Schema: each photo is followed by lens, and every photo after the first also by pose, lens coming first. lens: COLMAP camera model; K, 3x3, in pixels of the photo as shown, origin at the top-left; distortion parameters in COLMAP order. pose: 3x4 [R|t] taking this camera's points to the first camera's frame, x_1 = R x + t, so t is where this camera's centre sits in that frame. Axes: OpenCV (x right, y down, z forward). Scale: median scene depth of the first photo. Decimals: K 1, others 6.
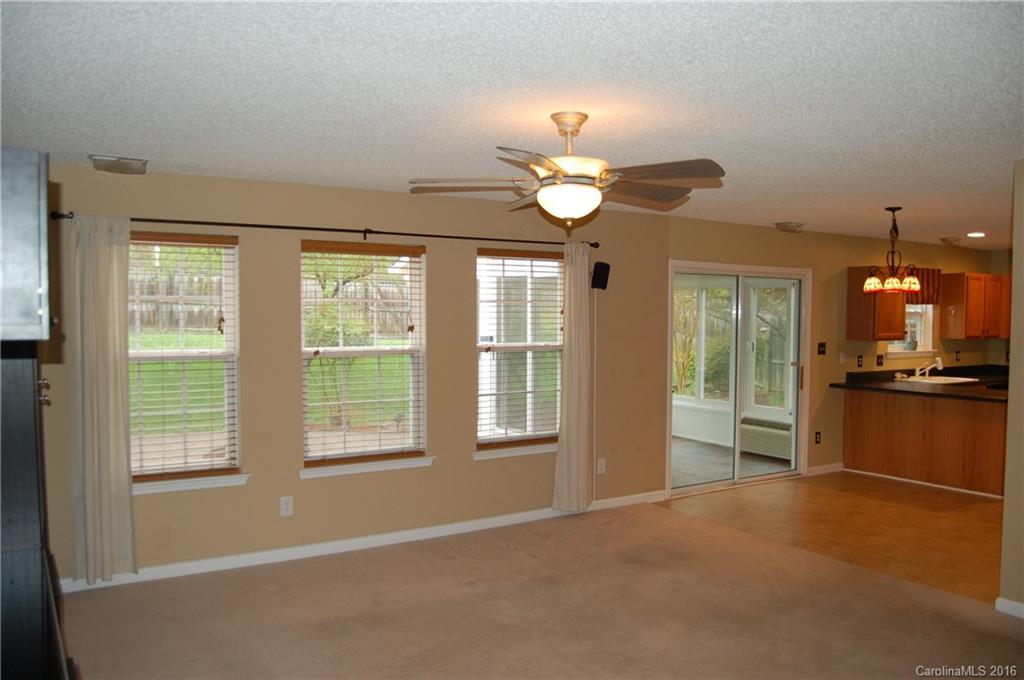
lens RADIAL K [[810.9, 0, 512.0], [0, 810.9, 340.0], [0, 0, 1]] dist [-0.062886, 0.001821]
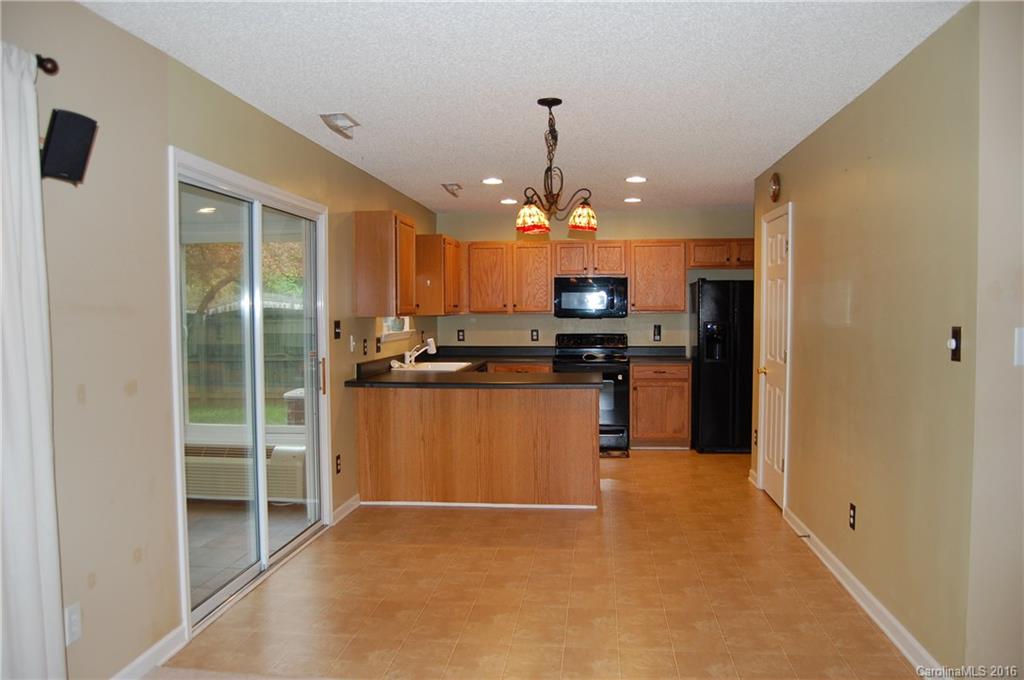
lens RADIAL K [[810.9, 0, 512.0], [0, 810.9, 340.0], [0, 0, 1]] dist [-0.062886, 0.001821]
pose [[0.631688, -0.039167, 0.774233, -0.040146], [0.033886, 0.999163, 0.022898, 0.008679], [-0.774482, 0.011772, 0.632487, 0.460880]]
